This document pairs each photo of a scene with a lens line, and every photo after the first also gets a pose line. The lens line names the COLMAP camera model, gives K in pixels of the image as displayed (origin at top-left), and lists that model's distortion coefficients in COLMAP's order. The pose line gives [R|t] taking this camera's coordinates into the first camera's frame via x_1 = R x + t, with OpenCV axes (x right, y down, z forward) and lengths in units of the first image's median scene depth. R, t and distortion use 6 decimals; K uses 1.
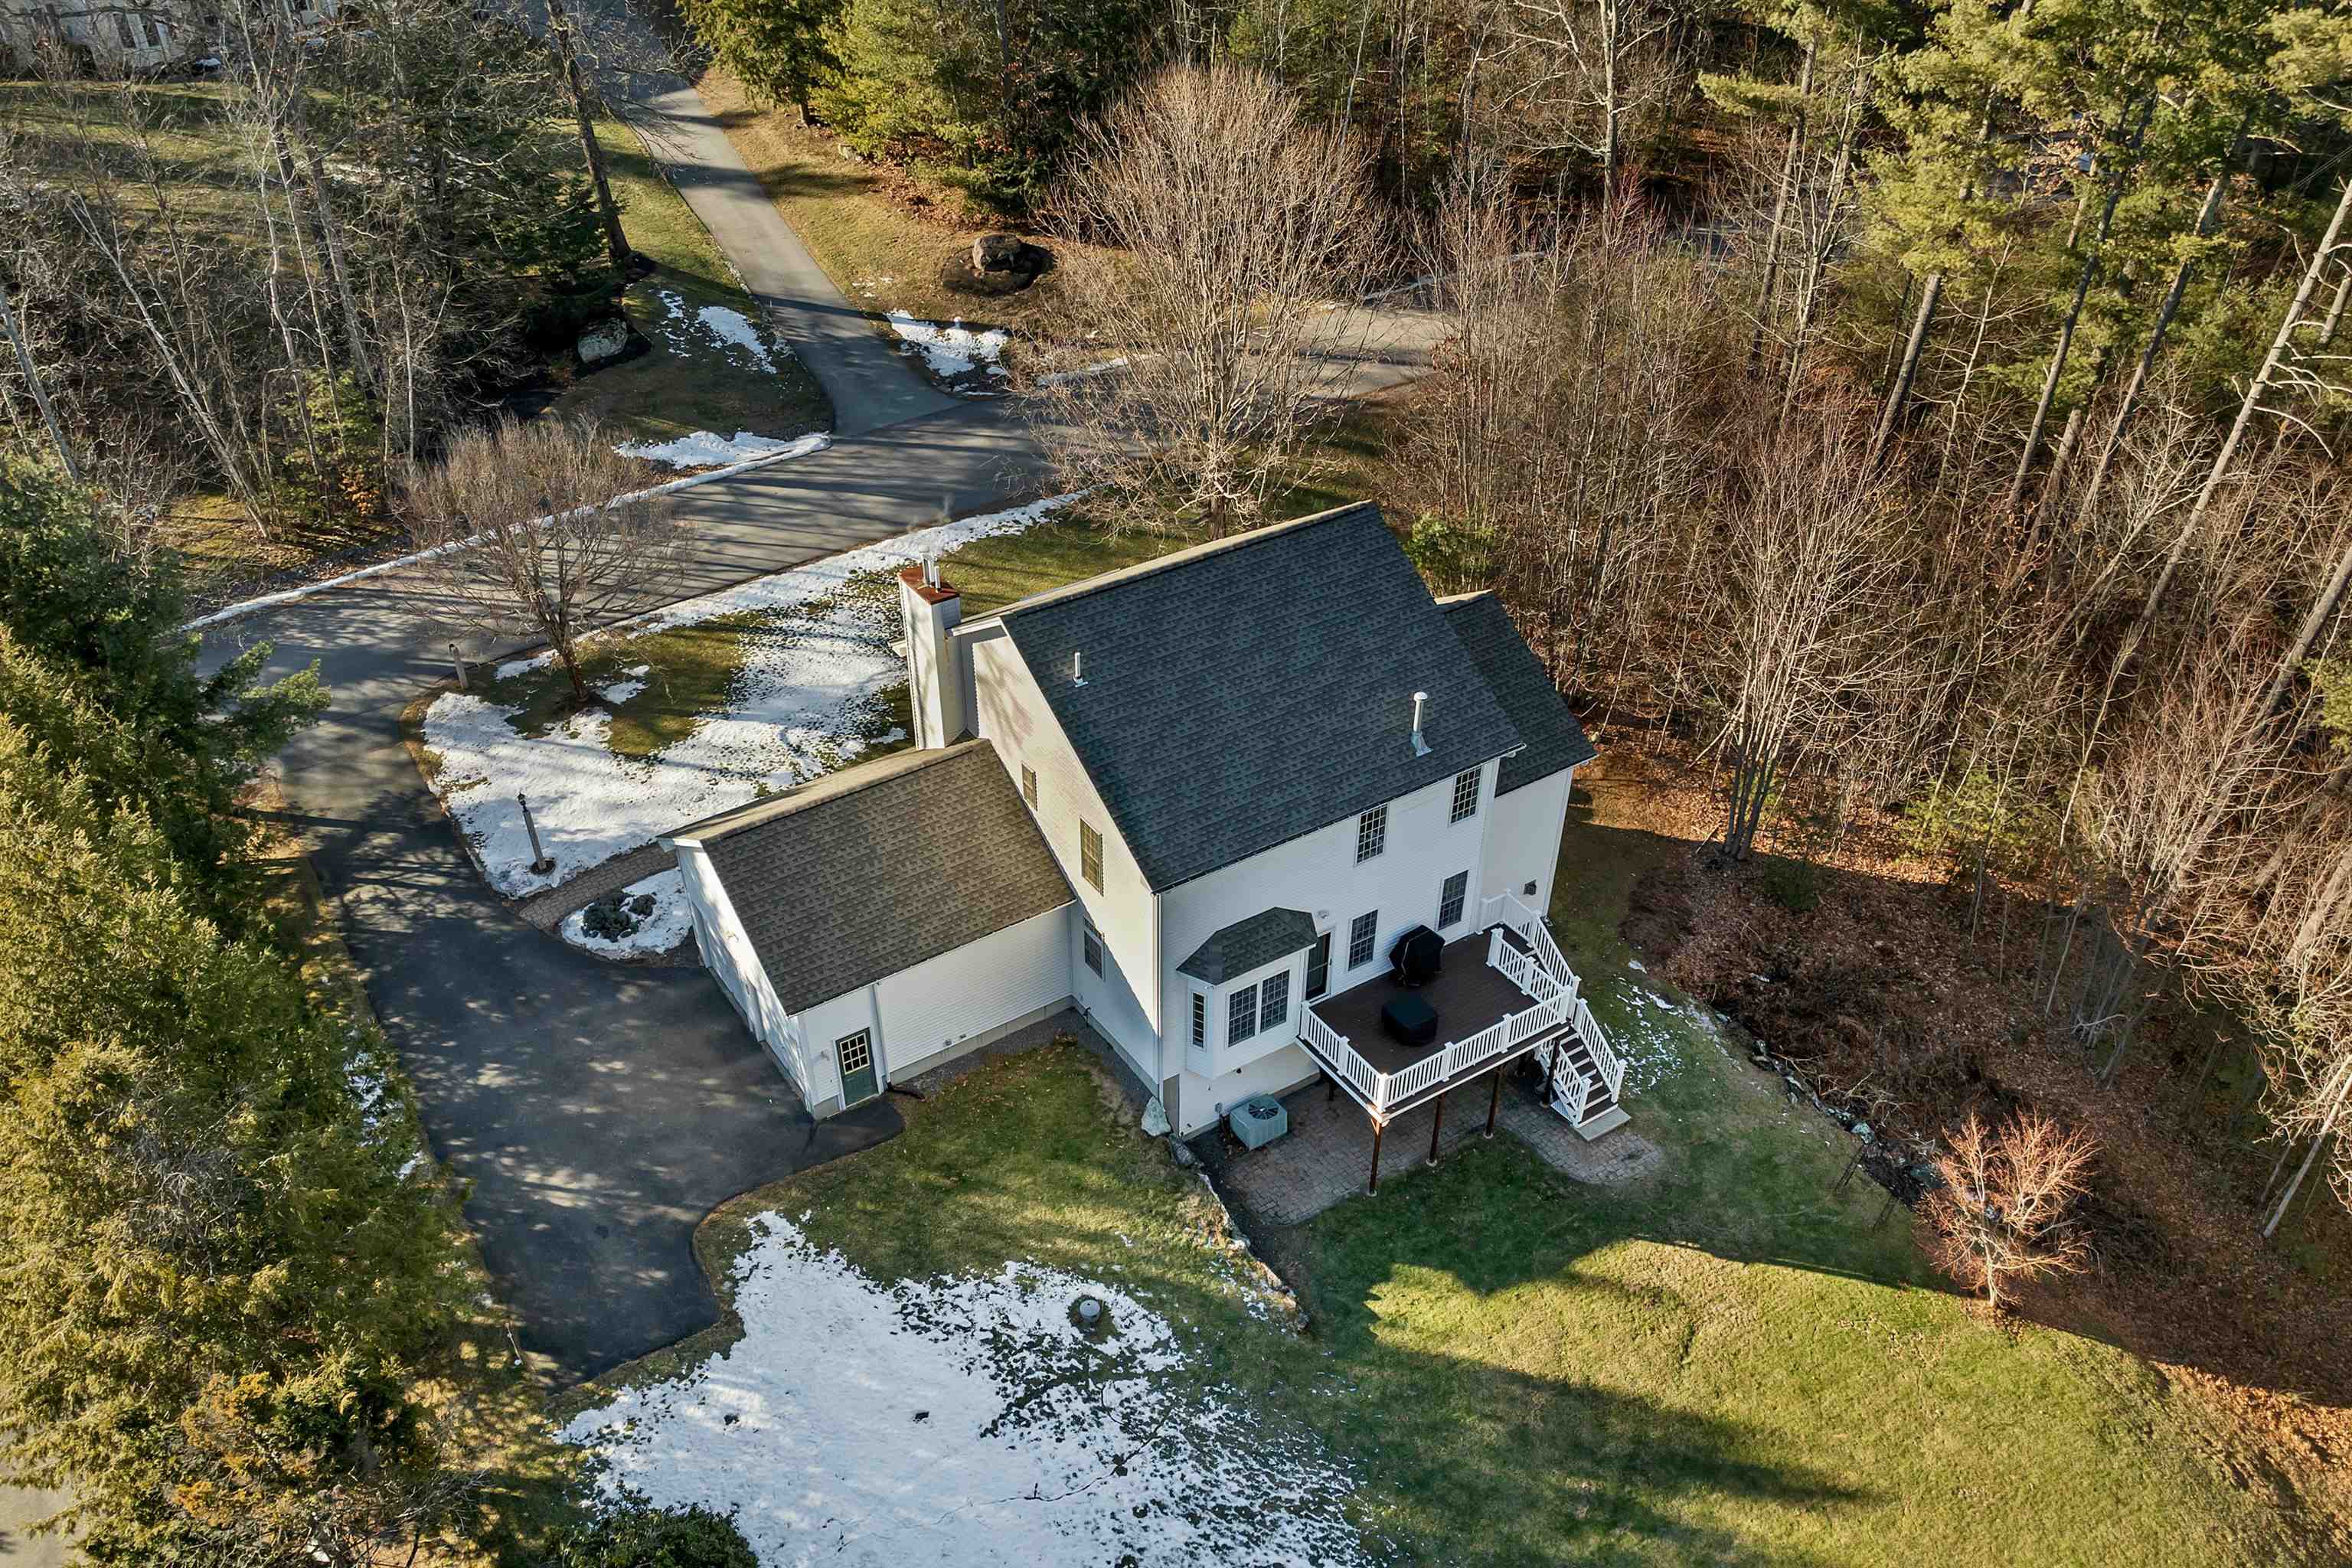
lens RADIAL K [[1756.2, 0, 1145.4], [0, 1756.2, 982.9], [0, 0, 1]] dist [-0.067208, 0.034328]
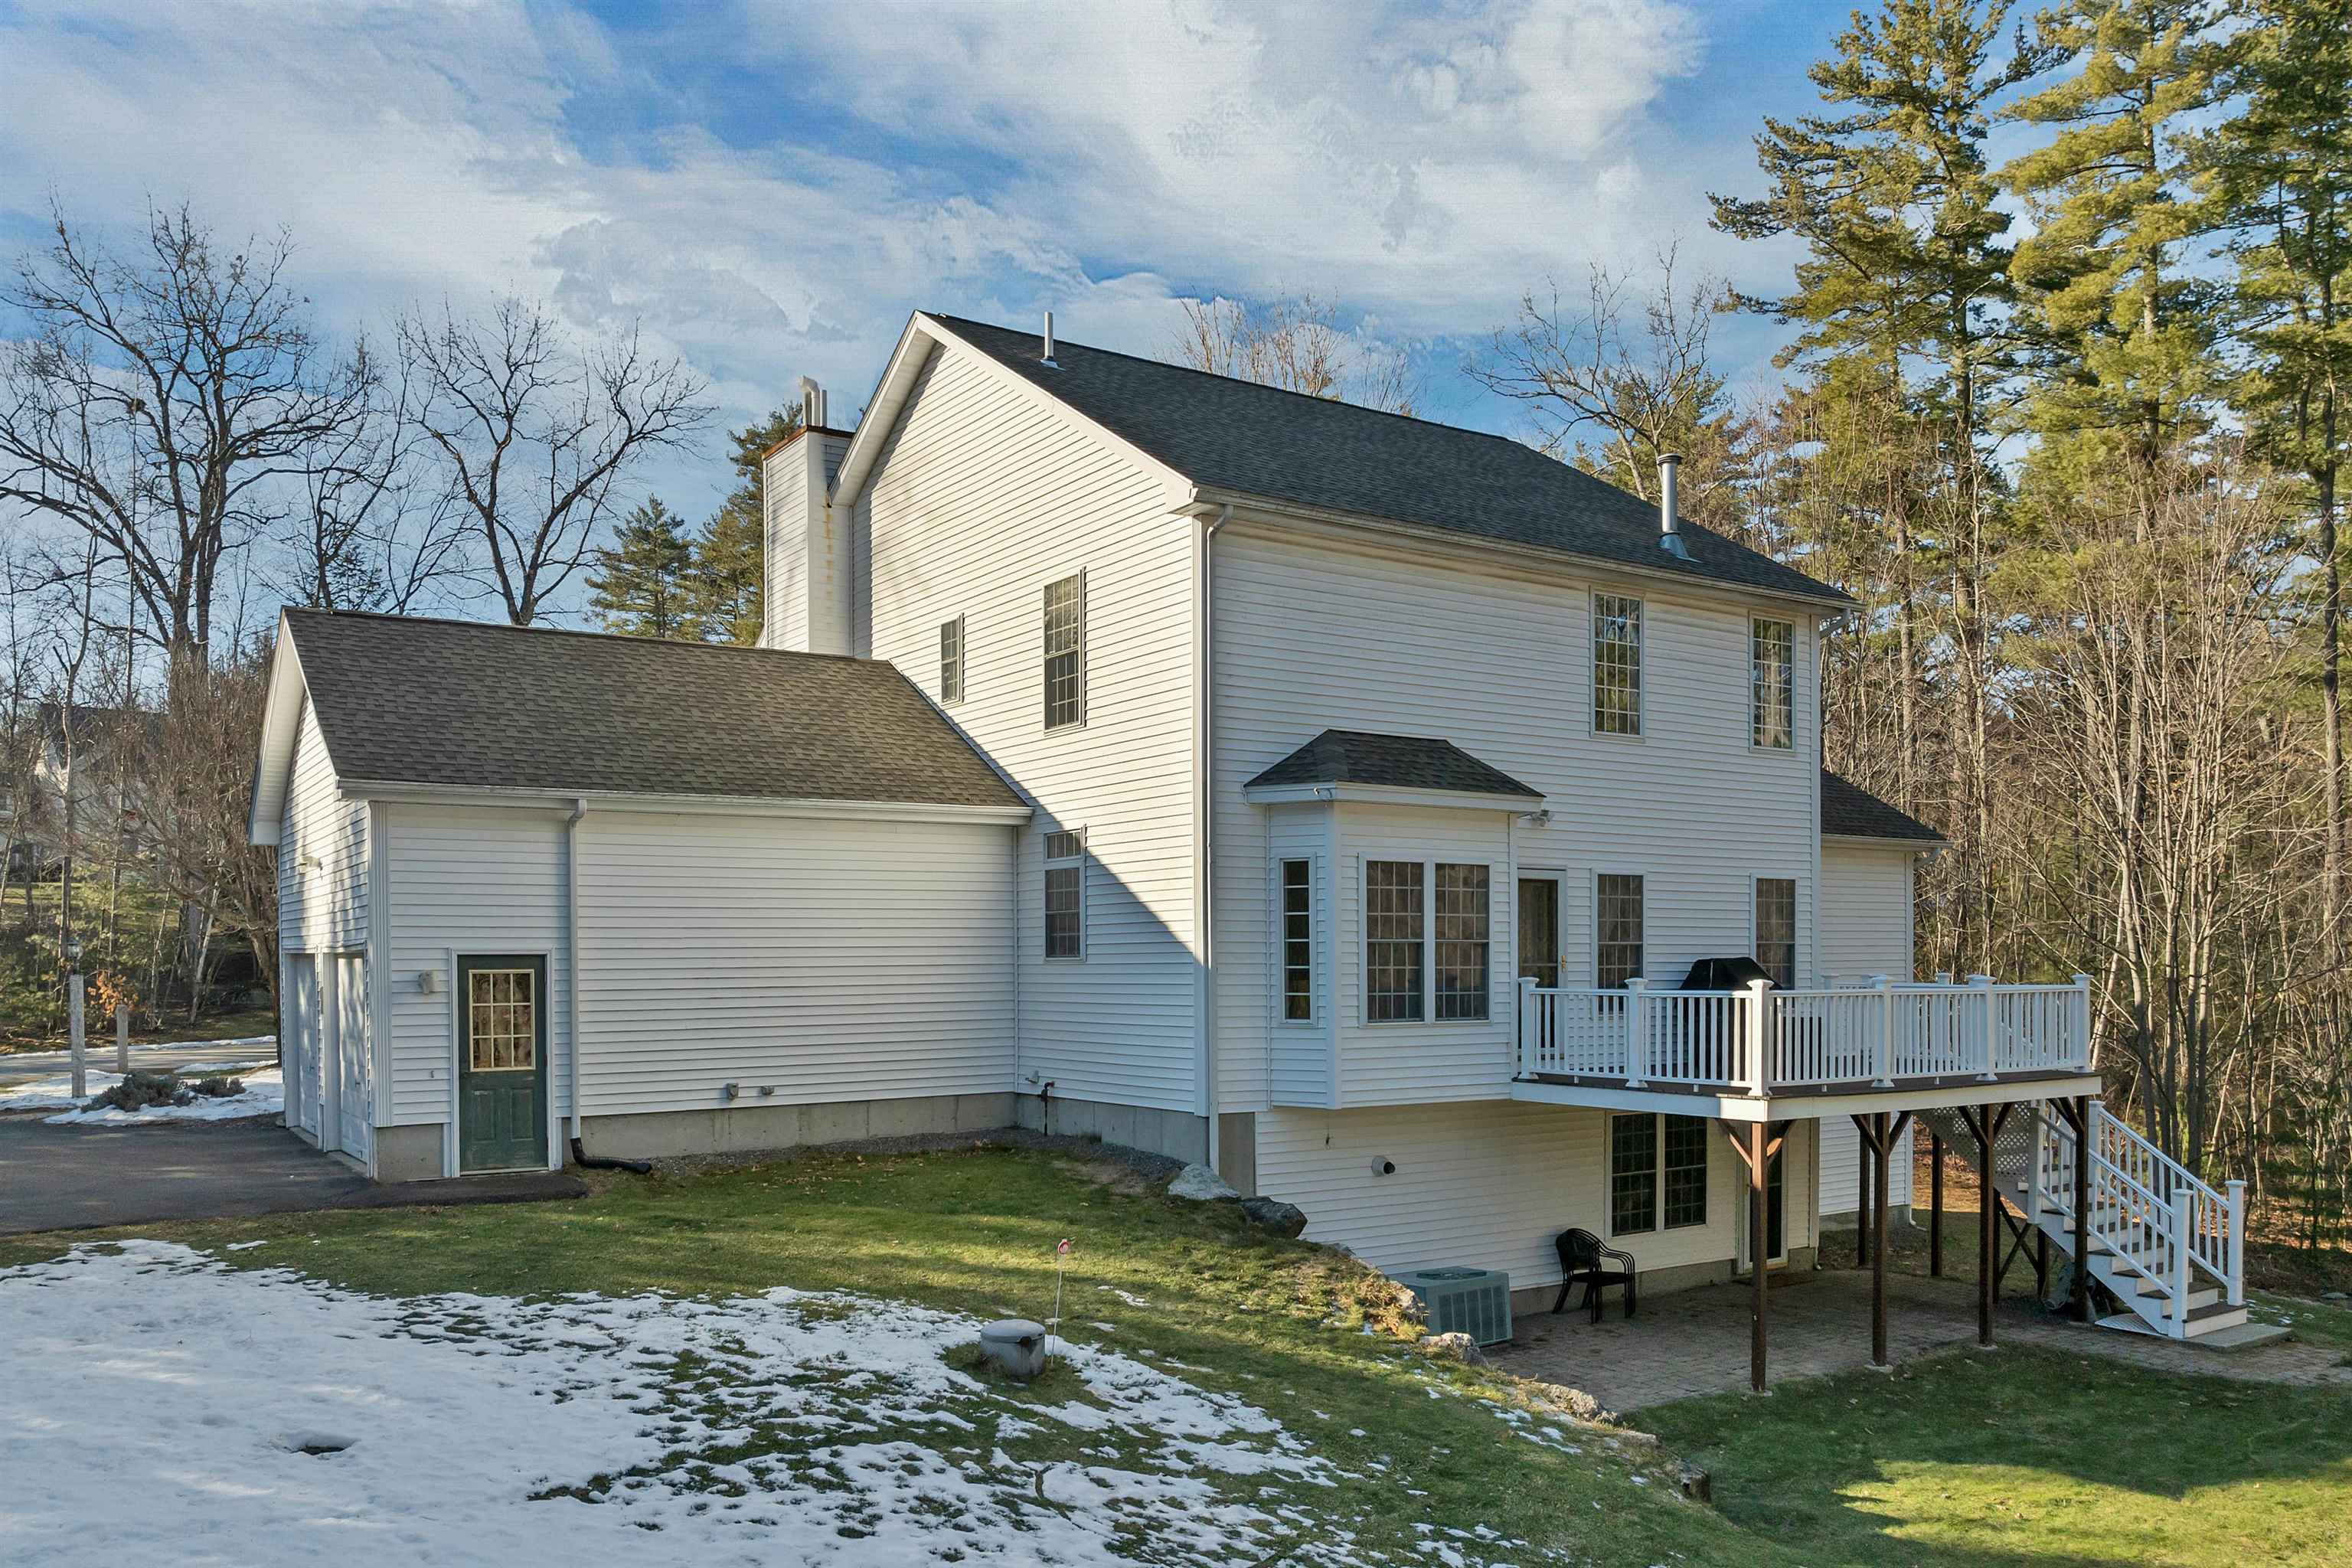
lens RADIAL K [[1756.2, 0, 1145.4], [0, 1756.2, 982.9], [0, 0, 1]] dist [-0.067208, 0.034328]
pose [[0.999985, 0.004812, 0.002429, -0.009489], [-0.002105, 0.763438, -0.645878, 0.341186], [-0.004962, 0.645863, 0.763437, 0.731506]]
